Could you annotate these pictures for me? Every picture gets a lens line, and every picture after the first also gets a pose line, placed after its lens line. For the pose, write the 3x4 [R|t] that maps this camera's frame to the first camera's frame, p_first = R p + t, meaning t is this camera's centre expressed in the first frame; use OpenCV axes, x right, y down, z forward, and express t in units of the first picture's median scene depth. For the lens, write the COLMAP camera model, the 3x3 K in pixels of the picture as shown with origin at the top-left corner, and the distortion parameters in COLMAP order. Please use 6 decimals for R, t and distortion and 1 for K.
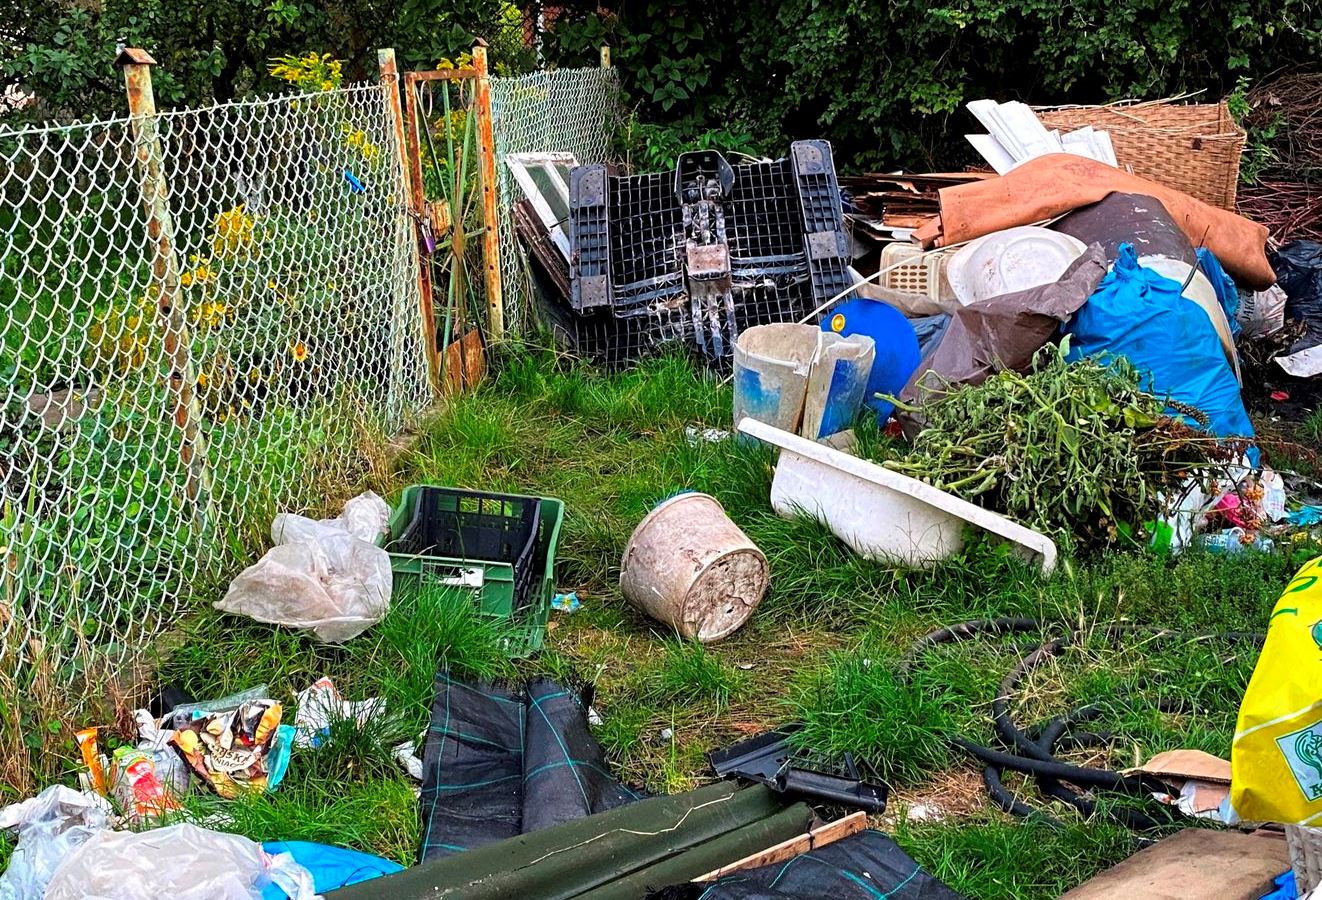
lens RADIAL K [[1600.6, 0, 661.0], [0, 1600.6, 450.0], [0, 0, 1]] dist [0.017328, 0.012659]
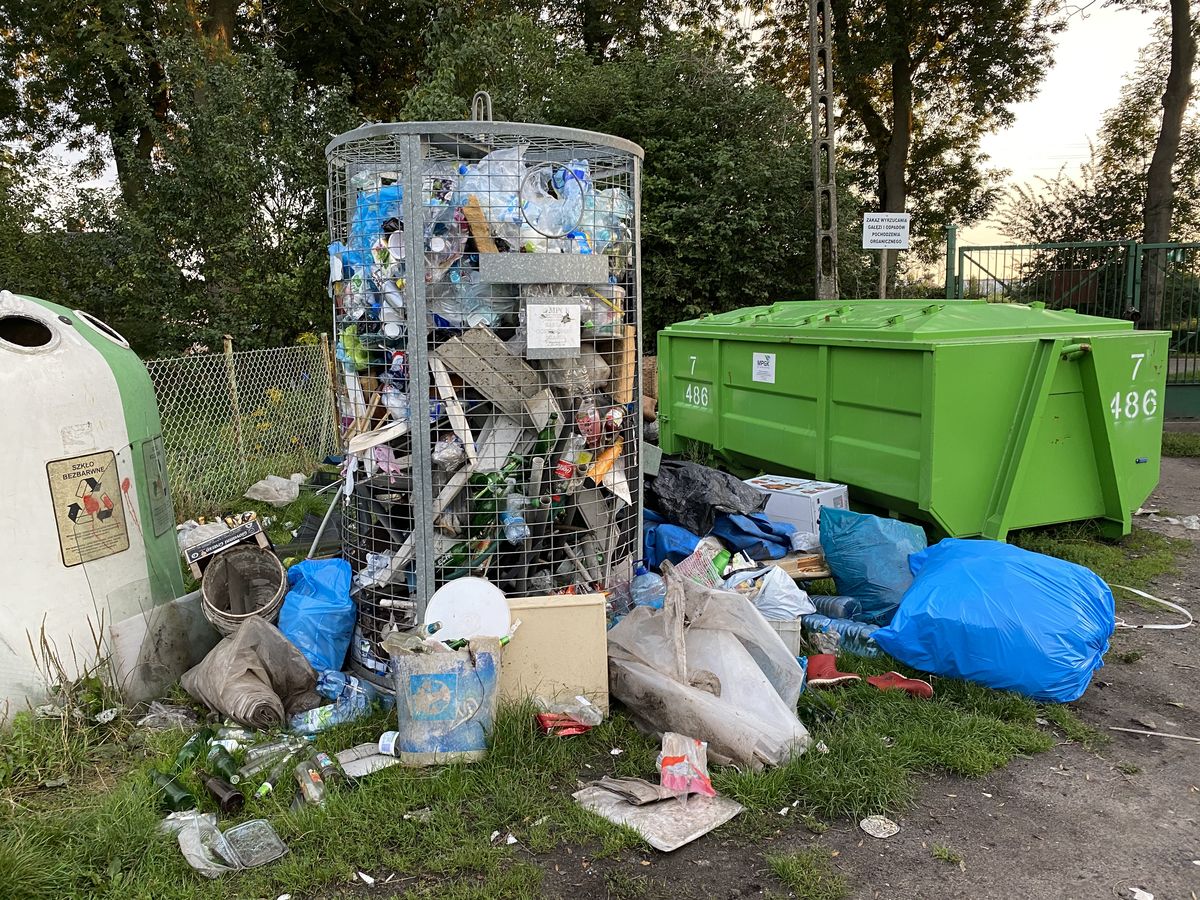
lens RADIAL K [[935.8, 0, 600.0], [0, 935.8, 450.0], [0, 0, 1]] dist [0.010172, -0.003617]
pose [[0.999680, 0.009496, 0.023426, 0.306202], [-0.006871, 0.993943, -0.109686, 0.152561], [-0.024326, 0.109490, 0.993690, -0.713209]]
